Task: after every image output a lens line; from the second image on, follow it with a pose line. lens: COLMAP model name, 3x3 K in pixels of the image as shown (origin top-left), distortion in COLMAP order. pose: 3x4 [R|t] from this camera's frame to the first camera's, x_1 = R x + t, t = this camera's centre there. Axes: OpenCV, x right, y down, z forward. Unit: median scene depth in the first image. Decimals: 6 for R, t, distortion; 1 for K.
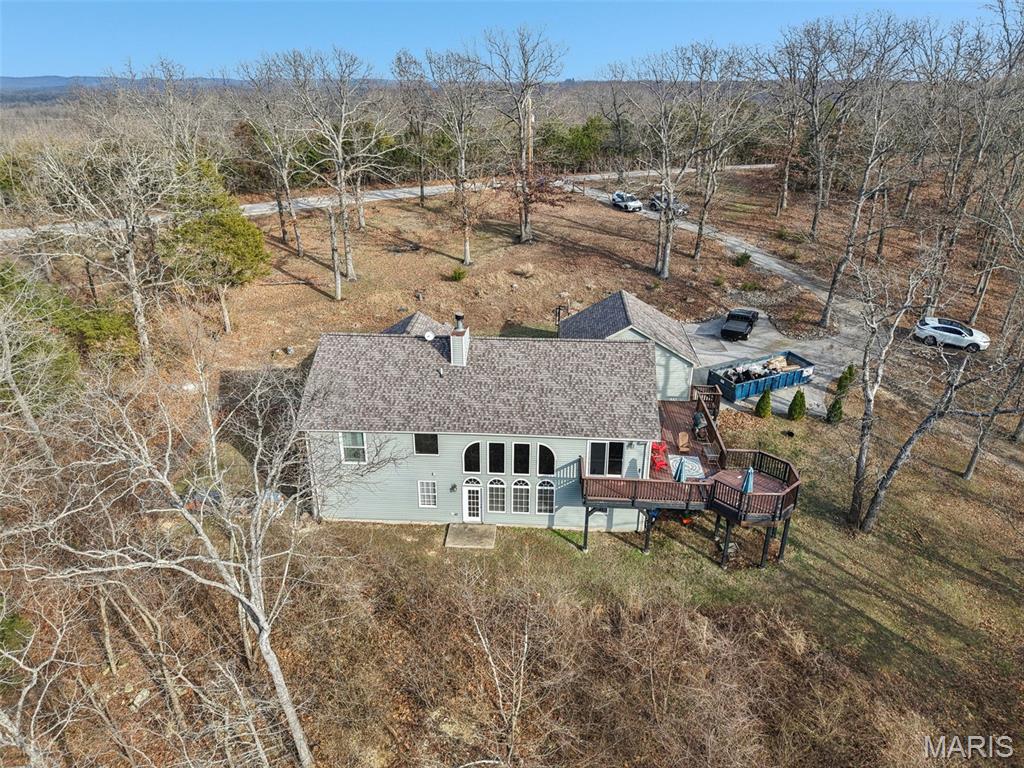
lens RADIAL K [[704.3, 0, 508.1], [0, 704.3, 381.9], [0, 0, 1]] dist [-0.006022, 0.001104]
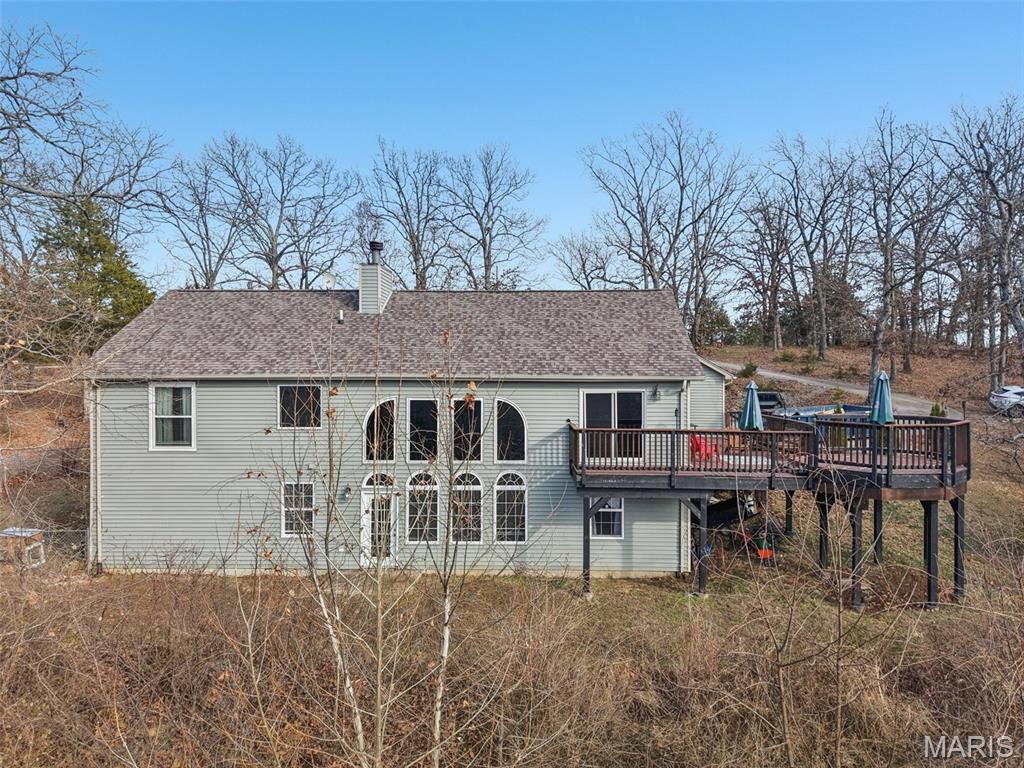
lens RADIAL K [[704.3, 0, 518.2], [0, 704.3, 385.4], [0, 0, 1]] dist [-0.006022, 0.001104]
pose [[0.998716, 0.003355, 0.050553, 0.031506], [0.018299, 0.906562, -0.421676, 0.315717], [-0.047244, 0.422059, 0.905336, 0.461106]]
